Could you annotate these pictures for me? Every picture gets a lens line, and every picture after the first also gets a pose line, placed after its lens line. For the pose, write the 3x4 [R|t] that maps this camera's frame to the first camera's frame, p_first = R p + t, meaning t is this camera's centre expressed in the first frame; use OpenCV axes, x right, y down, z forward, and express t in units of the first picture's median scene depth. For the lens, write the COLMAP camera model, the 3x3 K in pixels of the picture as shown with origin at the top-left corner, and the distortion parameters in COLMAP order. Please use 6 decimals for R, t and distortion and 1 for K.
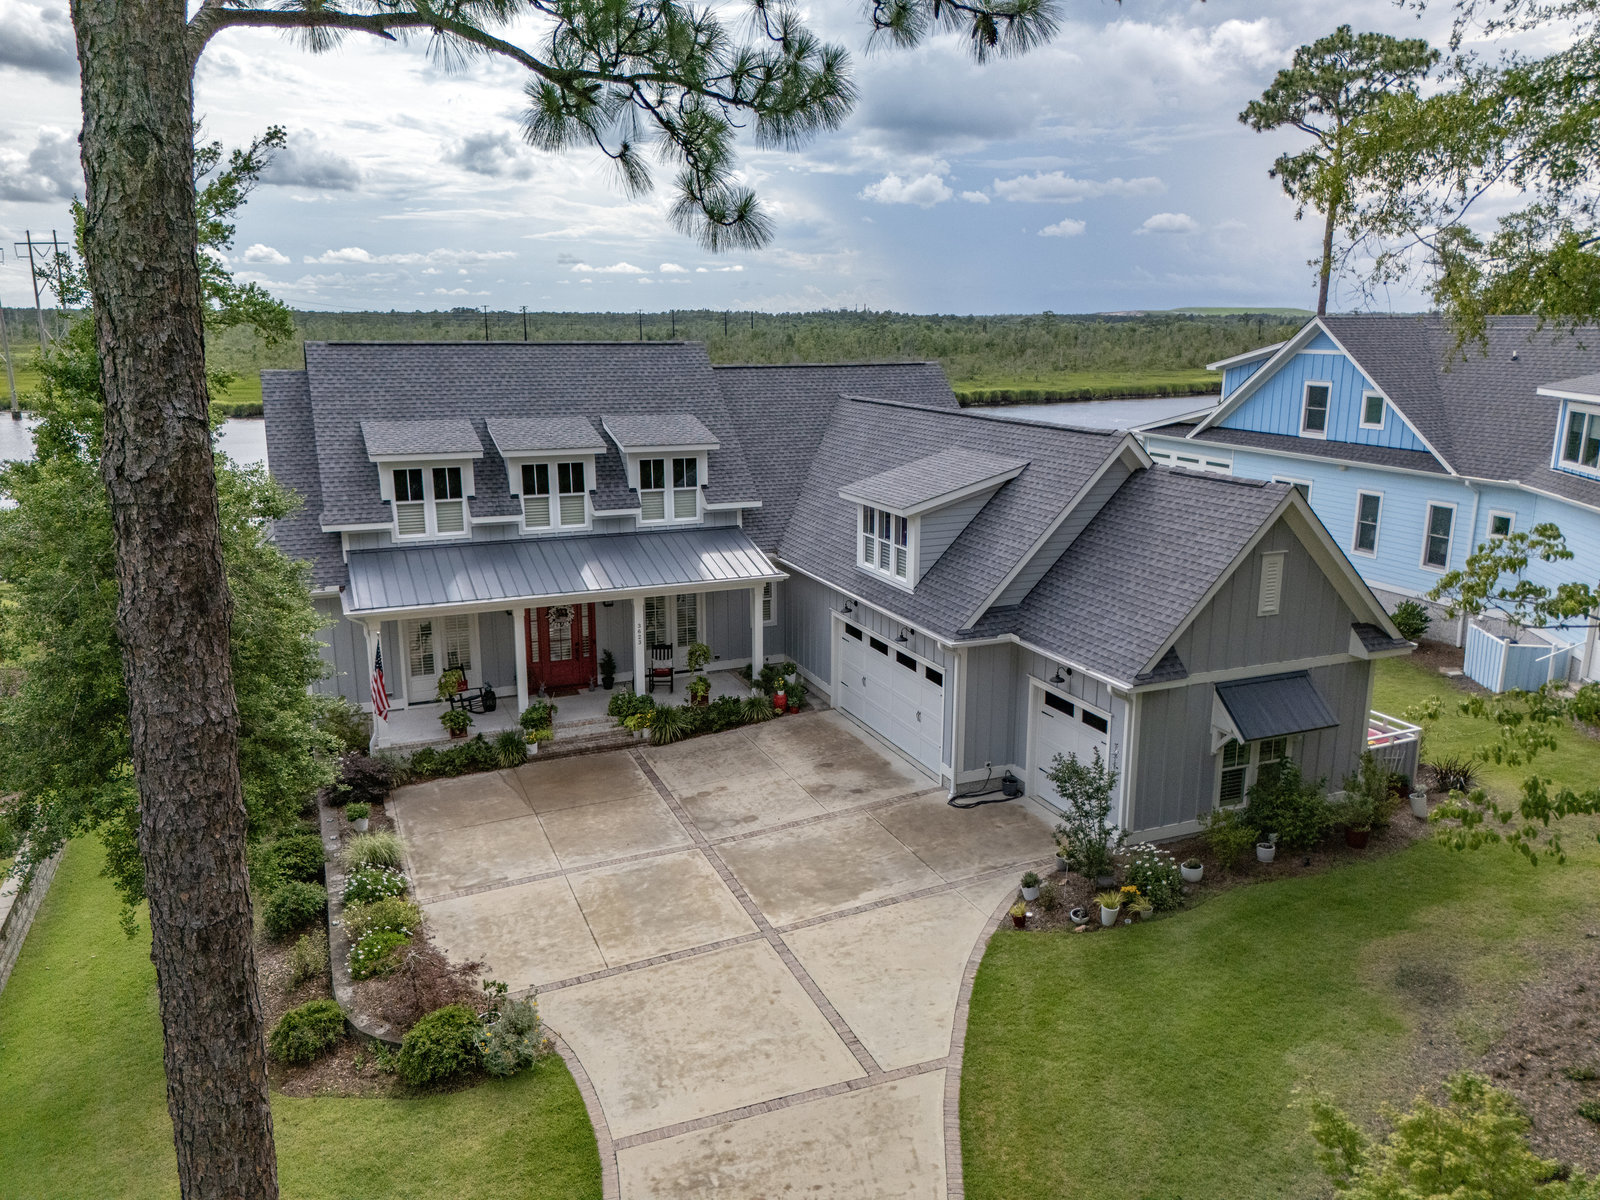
lens RADIAL K [[1196.9, 0, 804.4], [0, 1196.9, 593.8], [0, 0, 1]] dist [0.059337, -0.052797]
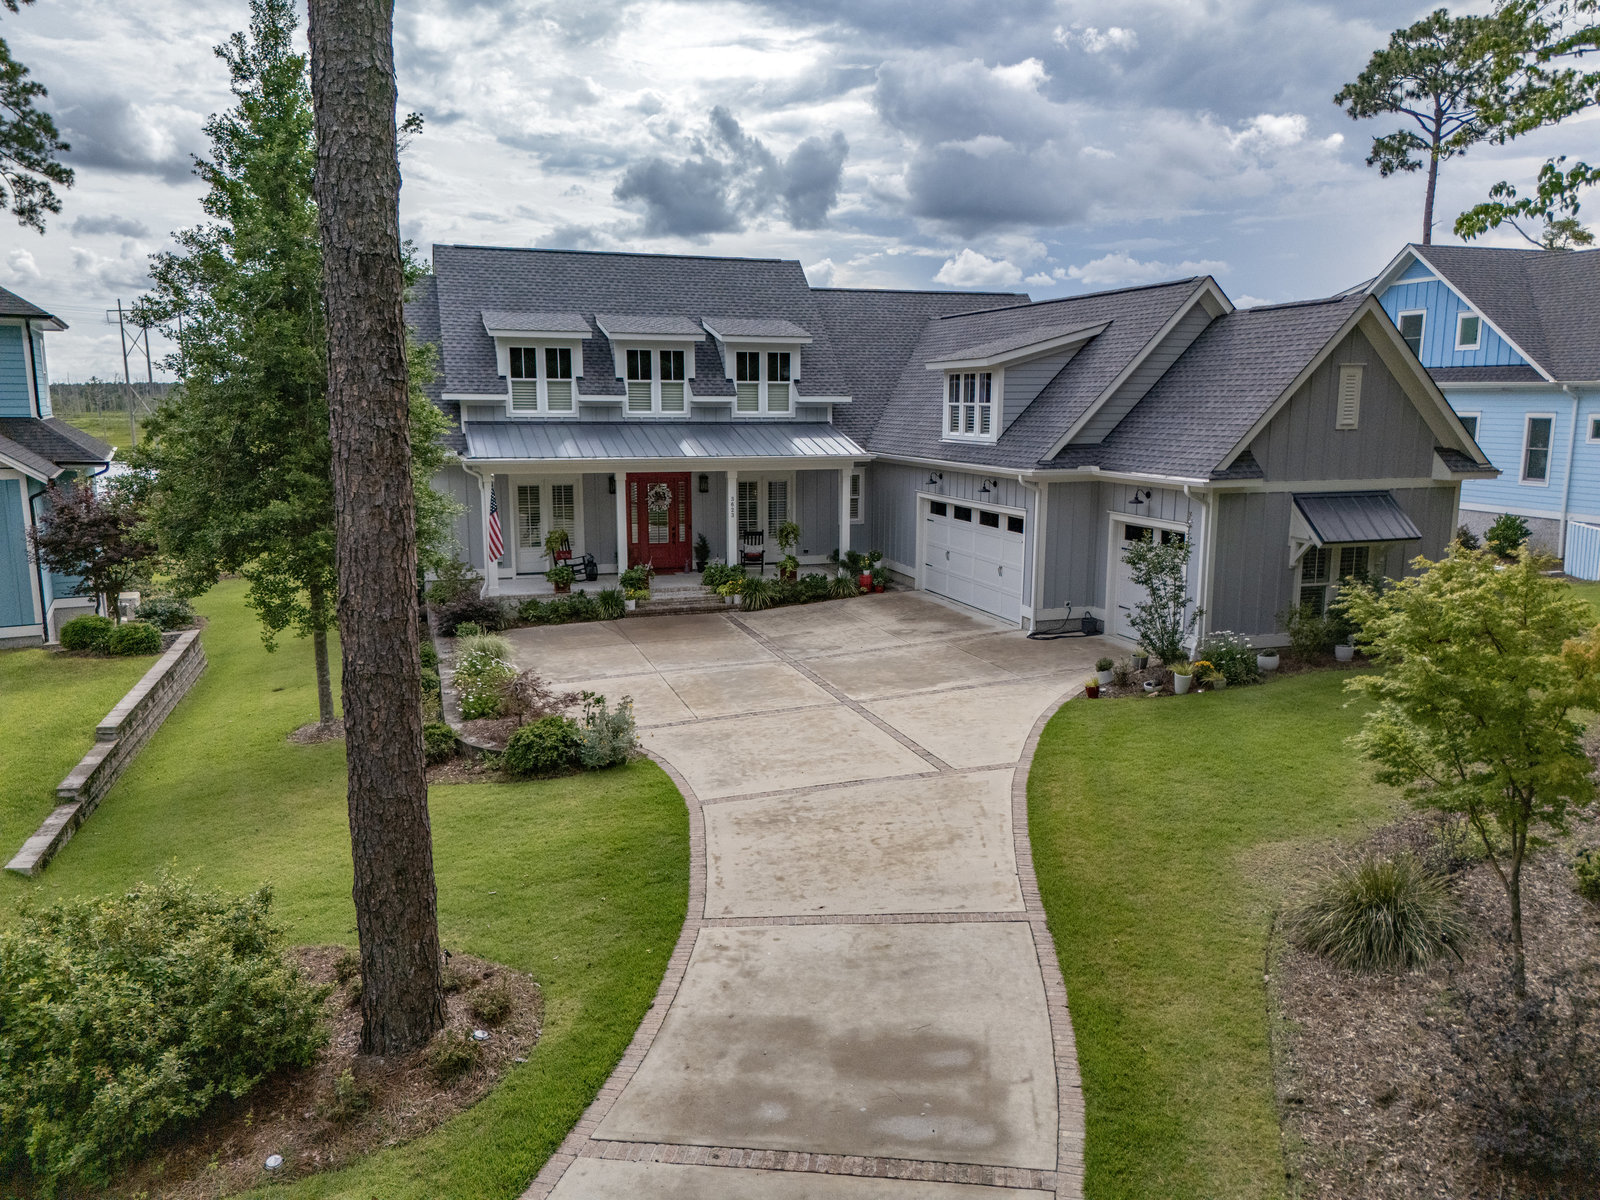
lens RADIAL K [[1196.9, 0, 799.8], [0, 1196.9, 608.1], [0, 0, 1]] dist [0.059337, -0.052797]
pose [[0.996491, 0.014412, -0.082449, 0.009611], [-0.019319, 0.998069, -0.059027, 0.205229], [0.081439, 0.060412, 0.994846, -0.036738]]
